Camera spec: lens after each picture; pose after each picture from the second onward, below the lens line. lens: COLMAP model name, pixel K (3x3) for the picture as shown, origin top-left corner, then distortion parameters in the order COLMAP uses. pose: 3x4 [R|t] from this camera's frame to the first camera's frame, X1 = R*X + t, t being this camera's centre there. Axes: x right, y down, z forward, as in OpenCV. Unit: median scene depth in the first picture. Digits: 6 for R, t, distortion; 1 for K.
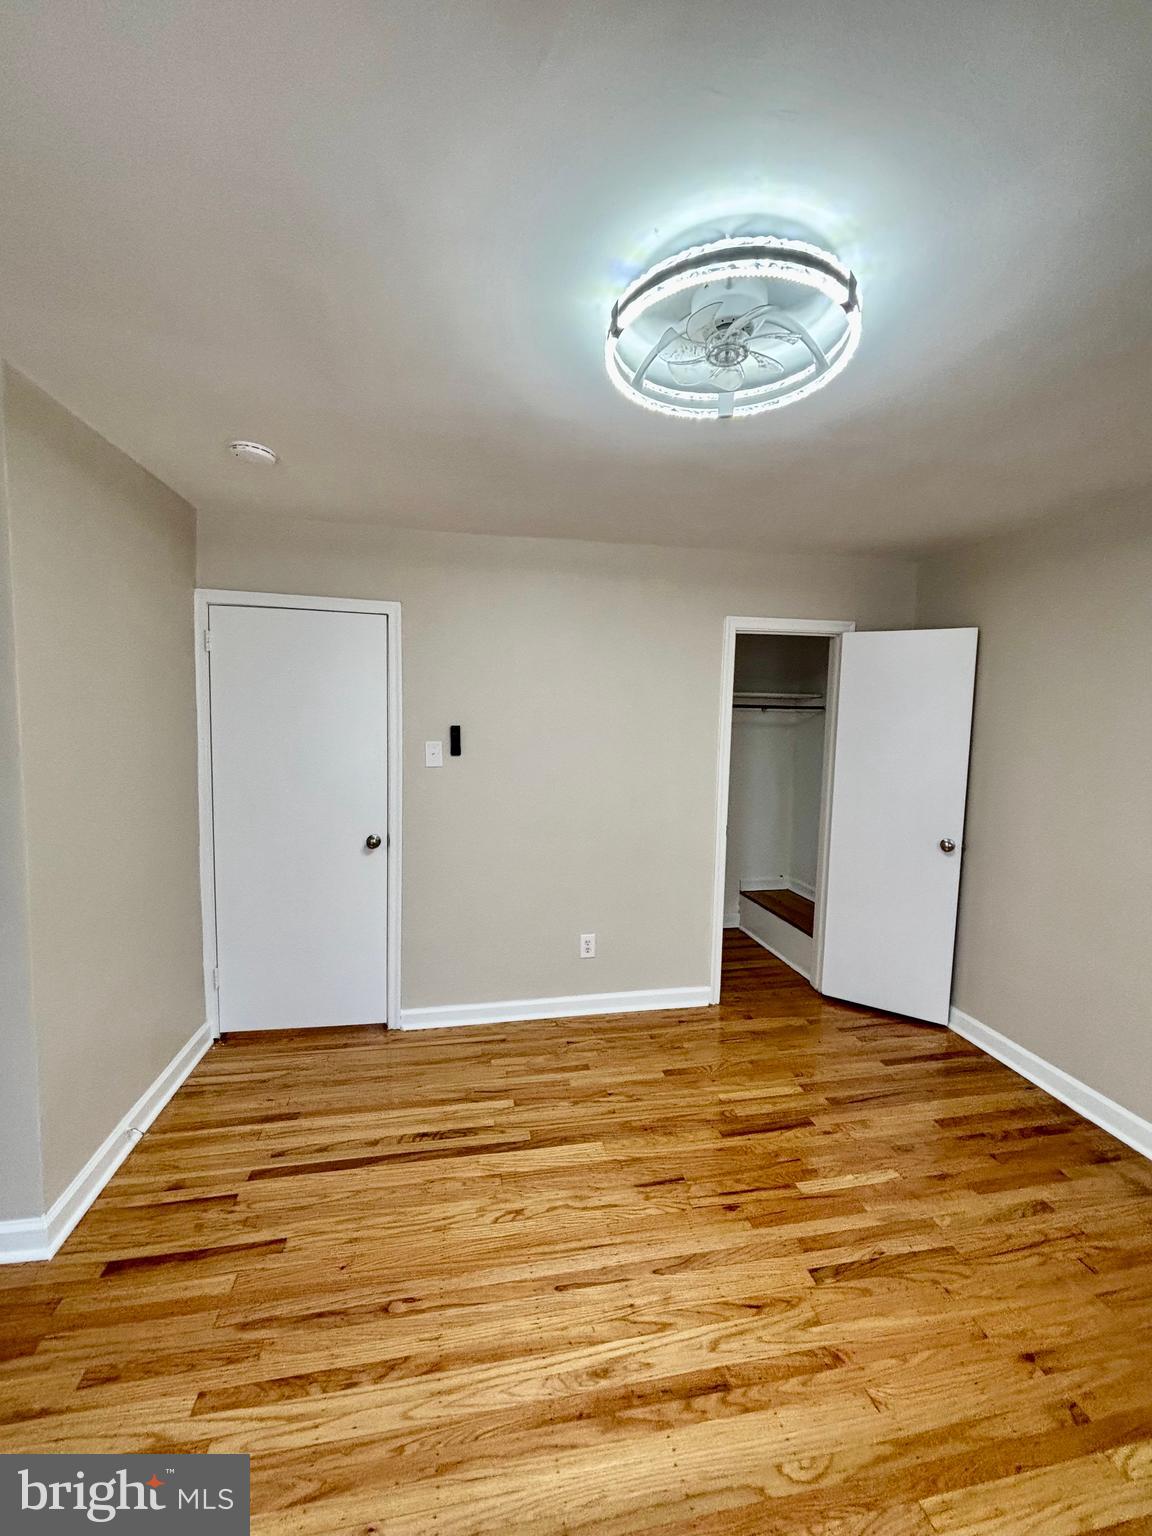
lens RADIAL K [[620.0, 0, 573.4], [0, 620.0, 764.9], [0, 0, 1]] dist [-0.001355, 0.000404]
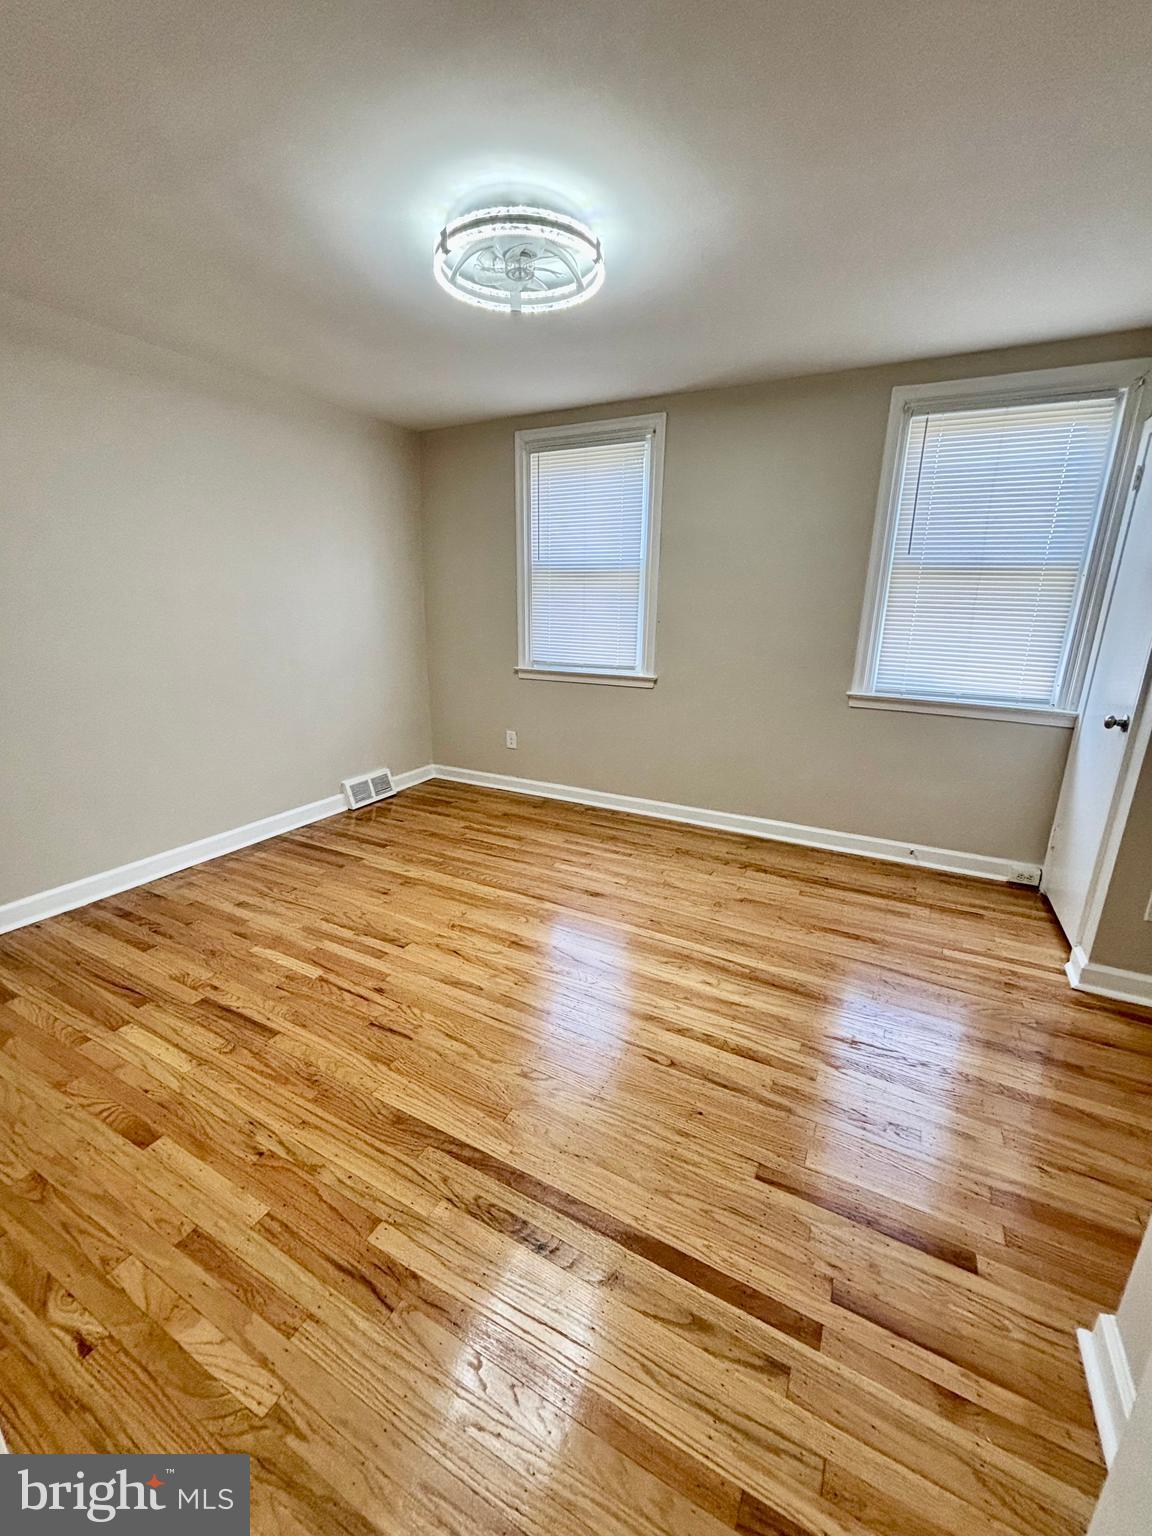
lens RADIAL K [[620.0, 0, 573.4], [0, 620.0, 764.9], [0, 0, 1]] dist [-0.001355, 0.000404]
pose [[-0.776522, -0.195037, 0.599145, -0.633269], [0.018402, 0.943462, 0.330971, -0.038215], [-0.629822, 0.268031, -0.729029, 1.538015]]
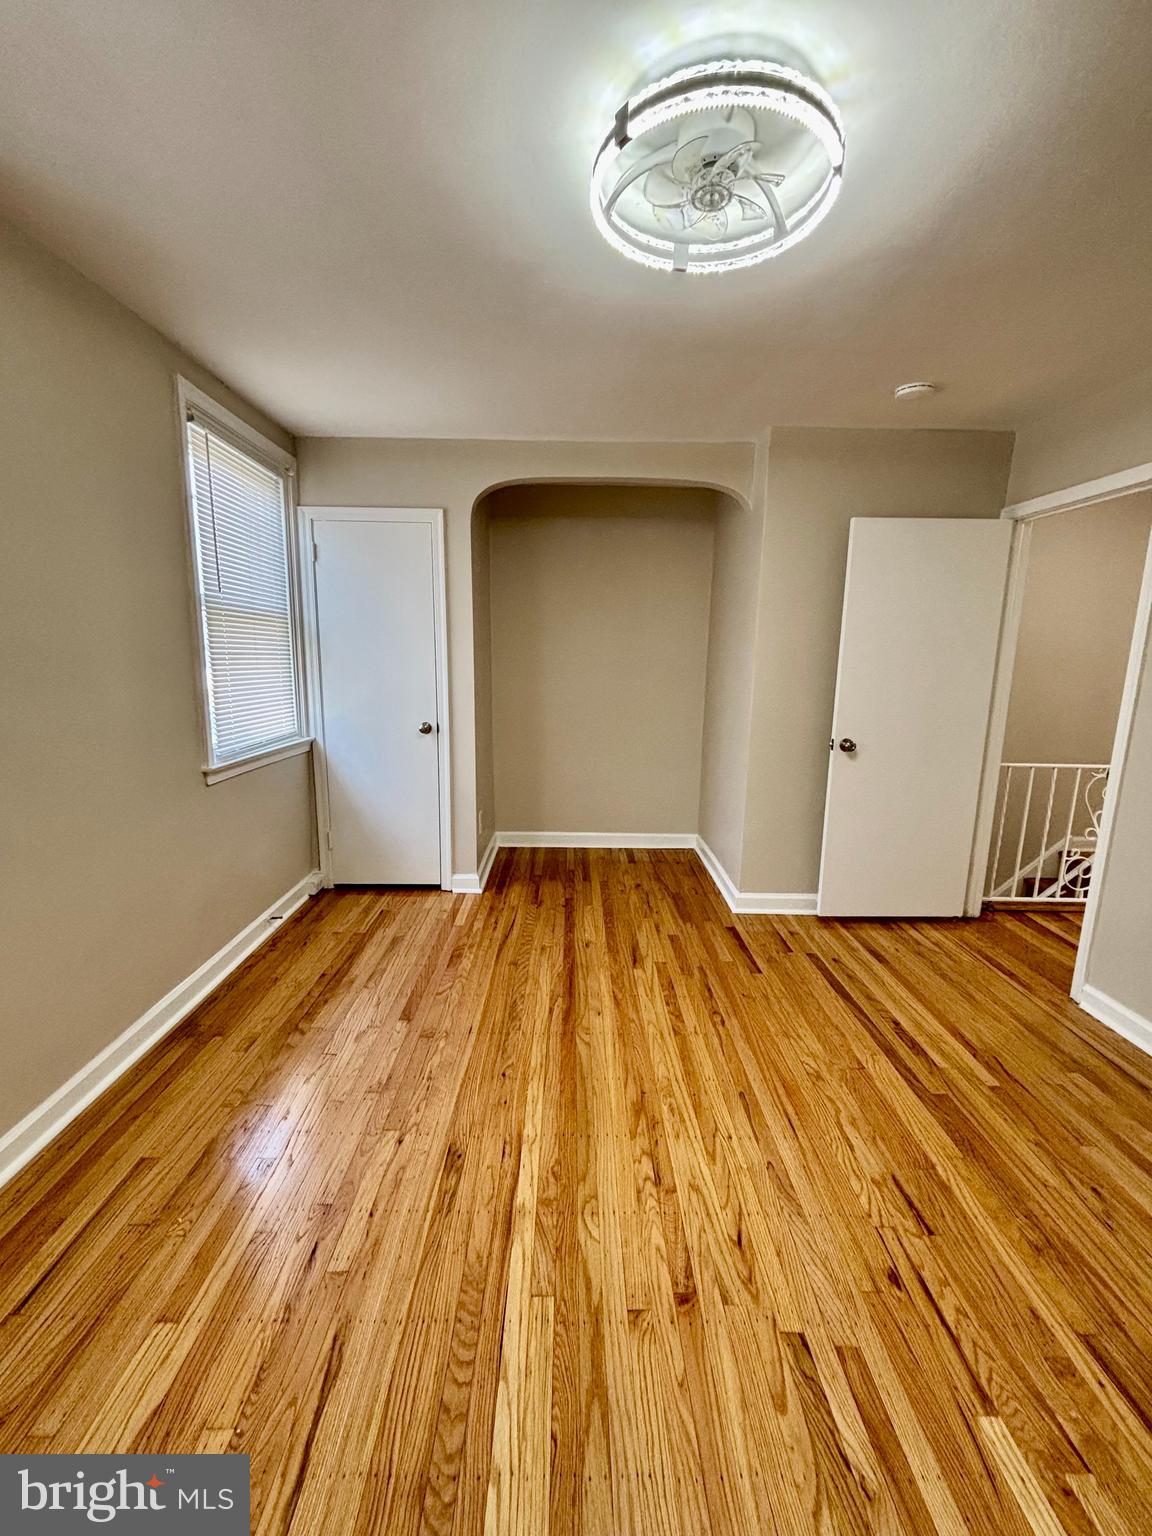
lens RADIAL K [[628.0, 0, 577.5], [0, 628.0, 762.1], [0, 0, 1]] dist [0.007235, 0.000610]
pose [[-0.180440, 0.148040, -0.972381, 0.961575], [-0.091948, 0.981741, 0.166527, 0.055619], [0.979279, 0.119456, -0.163534, 0.719138]]
